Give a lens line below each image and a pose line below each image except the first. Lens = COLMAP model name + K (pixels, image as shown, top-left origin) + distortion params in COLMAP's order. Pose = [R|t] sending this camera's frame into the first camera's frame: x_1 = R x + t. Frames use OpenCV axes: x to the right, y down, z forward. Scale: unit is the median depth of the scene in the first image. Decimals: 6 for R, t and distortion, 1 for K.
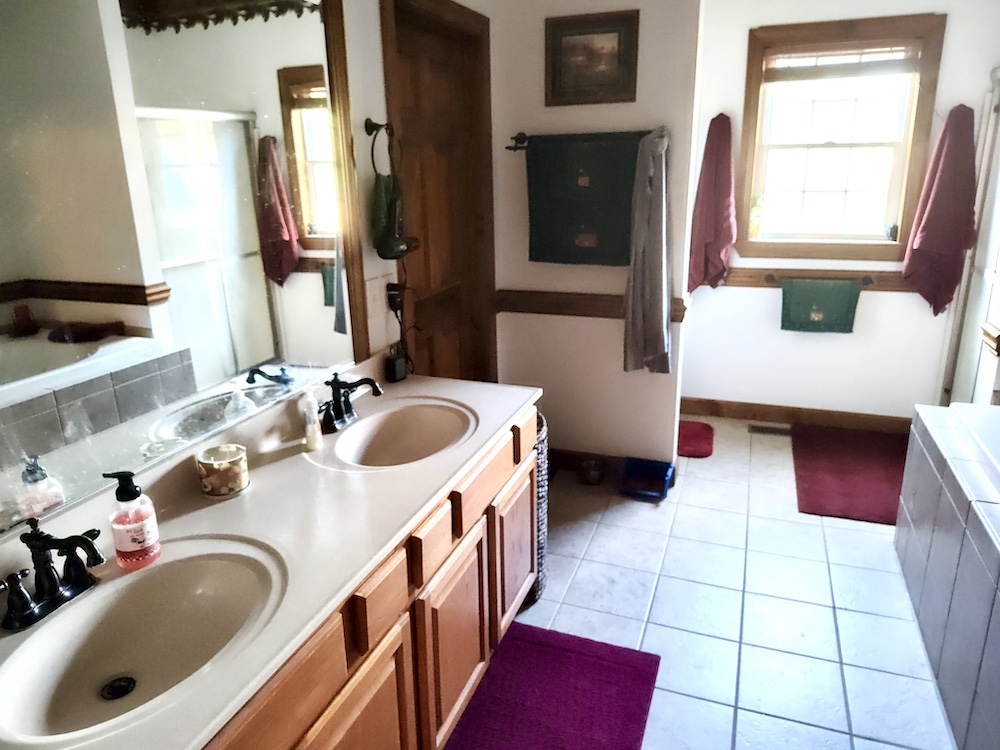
lens RADIAL K [[685.4, 0, 486.4], [0, 685.4, 370.0], [0, 0, 1]] dist [0.048163, -0.057826]
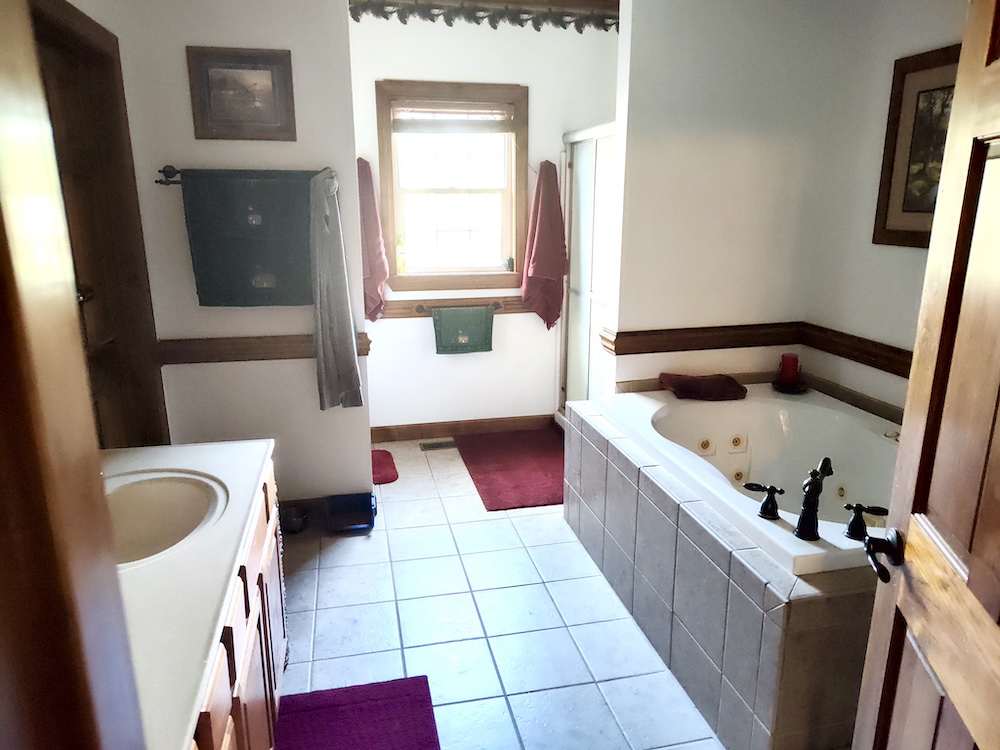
lens RADIAL K [[685.4, 0, 483.9], [0, 685.4, 380.1], [0, 0, 1]] dist [0.048163, -0.057826]
pose [[0.837490, -0.121075, 0.532872, -0.119989], [0.141936, 0.989874, 0.001838, -0.009165], [-0.527698, 0.074094, 0.846194, 0.033978]]
